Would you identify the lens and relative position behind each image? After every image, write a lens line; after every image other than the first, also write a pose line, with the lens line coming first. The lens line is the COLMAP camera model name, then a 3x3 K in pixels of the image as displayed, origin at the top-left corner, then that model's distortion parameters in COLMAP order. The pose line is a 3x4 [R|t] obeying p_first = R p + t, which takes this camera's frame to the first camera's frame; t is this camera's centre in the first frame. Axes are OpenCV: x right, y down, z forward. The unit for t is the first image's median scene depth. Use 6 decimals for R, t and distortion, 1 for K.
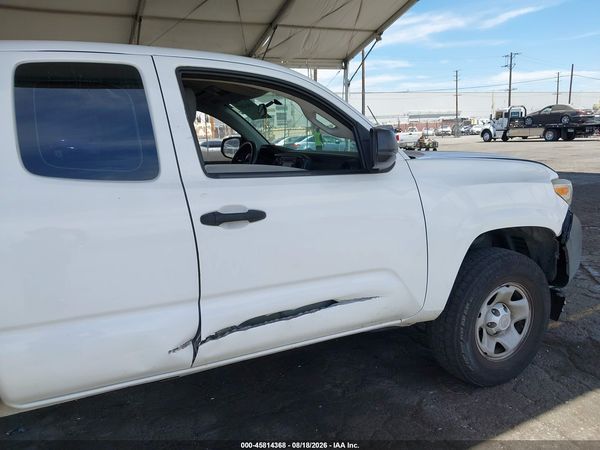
lens RADIAL K [[477.2, 0, 298.4], [0, 477.2, 227.8], [0, 0, 1]] dist [0.000649, -0.013774]
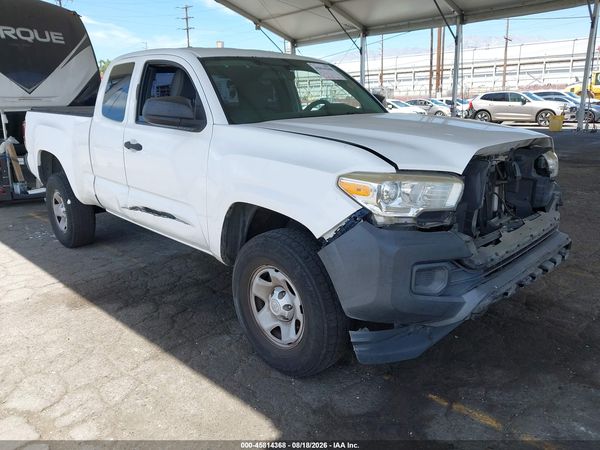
lens RADIAL K [[477.2, 0, 296.1], [0, 477.2, 223.8], [0, 0, 1]] dist [0.000649, -0.013774]
pose [[0.289485, 0.273710, -0.917214, 0.183823], [-0.167703, 0.957925, 0.232929, -0.027259], [0.942377, 0.086390, 0.323206, 0.104209]]
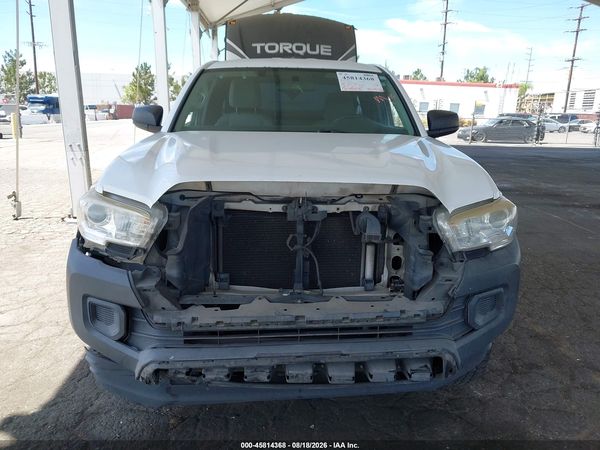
lens RADIAL K [[477.2, 0, 301.5], [0, 477.2, 222.3], [0, 0, 1]] dist [0.000649, -0.013774]
pose [[-0.419989, 0.245681, -0.873642, 0.159316], [-0.167609, 0.925101, 0.340728, -0.053332], [0.891917, 0.289532, -0.347354, 0.235459]]
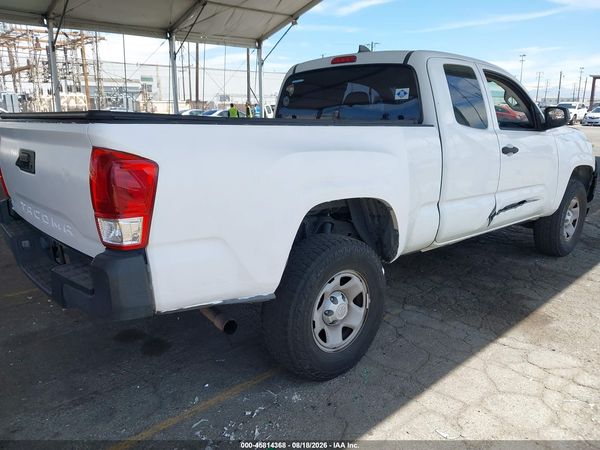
lens RADIAL K [[477.2, 0, 295.6], [0, 477.2, 228.2], [0, 0, 1]] dist [0.000649, -0.013774]
pose [[0.962540, -0.021912, 0.270253, -0.153243], [0.009903, 0.998905, 0.045717, 0.020022], [-0.270959, -0.041328, 0.961703, -0.064966]]
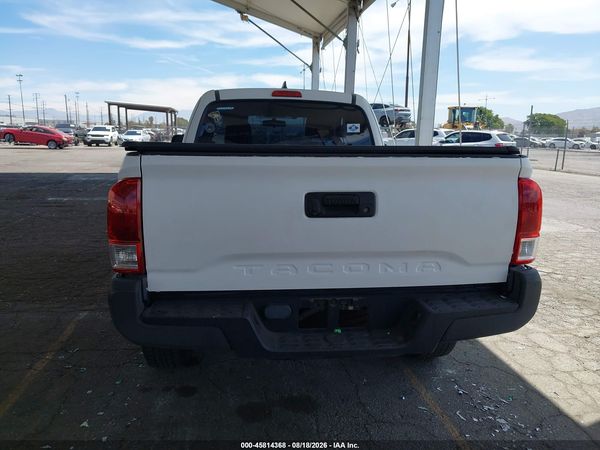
lens RADIAL K [[477.2, 0, 296.6], [0, 477.2, 224.3], [0, 0, 1]] dist [0.000649, -0.013774]
pose [[0.337368, -0.118530, 0.933881, -0.285518], [0.142486, 0.987041, 0.073804, 0.002796], [-0.930527, 0.108165, 0.349885, 0.047923]]
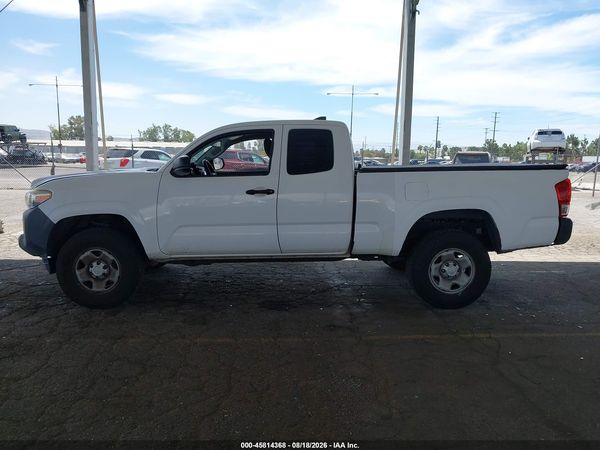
lens RADIAL K [[477.2, 0, 279.4], [0, 477.2, 227.8], [0, 0, 1]] dist [0.000649, -0.013774]
pose [[-0.908375, -0.025734, 0.417364, -0.171553], [0.102991, 0.953588, 0.282953, -0.067071], [-0.405275, 0.300012, -0.863565, 0.404256]]
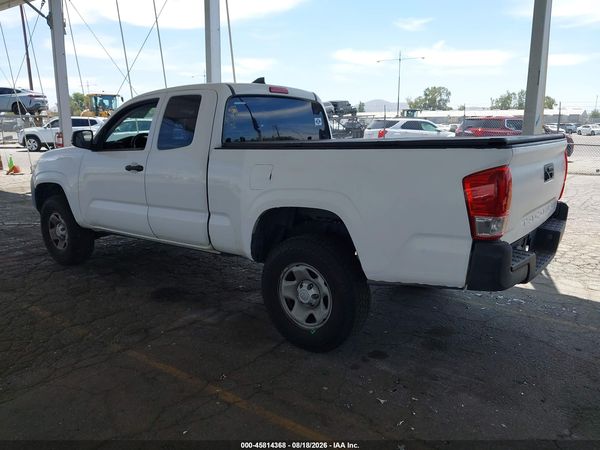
lens RADIAL K [[477.2, 0, 299.6], [0, 477.2, 219.6], [0, 0, 1]] dist [0.000649, -0.013774]
pose [[-0.433875, -0.124933, 0.892269, -0.298428], [0.183794, 0.957242, 0.223402, -0.029719], [-0.882027, 0.260922, -0.392361, 0.218775]]
